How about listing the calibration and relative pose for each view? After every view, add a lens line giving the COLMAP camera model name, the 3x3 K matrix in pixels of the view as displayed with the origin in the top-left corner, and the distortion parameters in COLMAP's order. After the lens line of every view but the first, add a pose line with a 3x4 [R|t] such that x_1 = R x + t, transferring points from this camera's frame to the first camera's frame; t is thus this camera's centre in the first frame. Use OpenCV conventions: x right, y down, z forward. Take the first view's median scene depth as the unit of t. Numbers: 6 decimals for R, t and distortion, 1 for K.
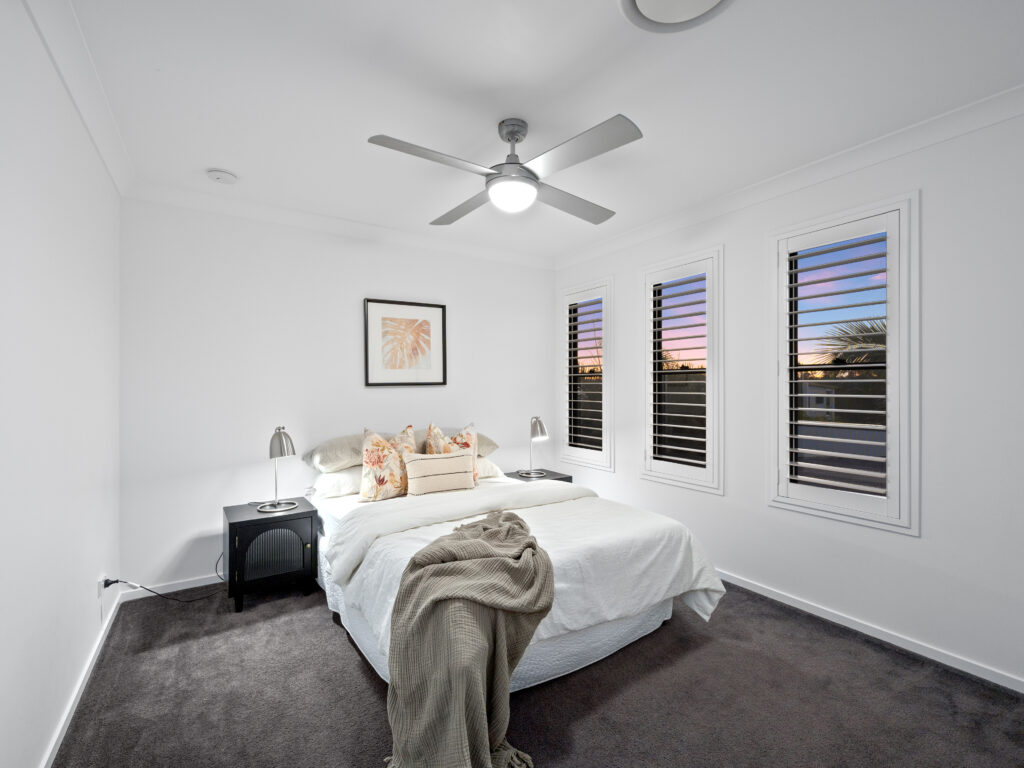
lens RADIAL K [[455.8, 0, 513.7], [0, 455.8, 385.6], [0, 0, 1]] dist [-0.002222, -0.000252]
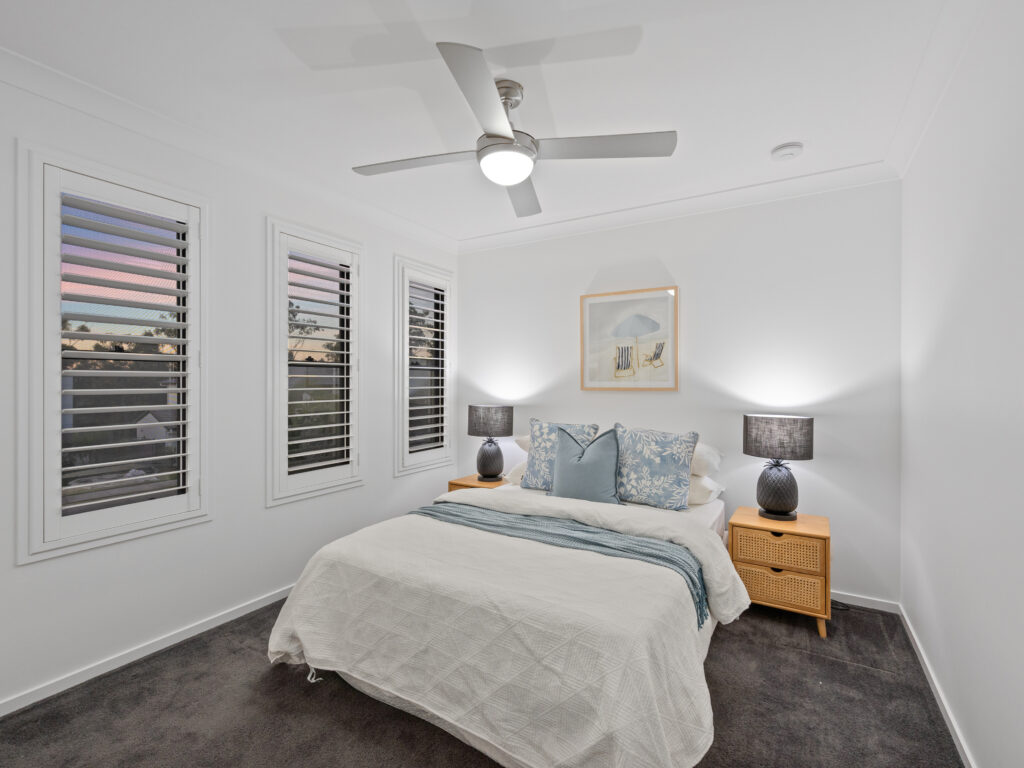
lens RADIAL K [[455.8, 0, 512.8], [0, 455.8, 386.1], [0, 0, 1]] dist [-0.002222, -0.000252]
pose [[-0.439318, 0.009021, 0.898286, -0.577179], [0.004363, 0.999959, -0.007908, 0.020045], [-0.898321, 0.000445, -0.439339, 1.034276]]
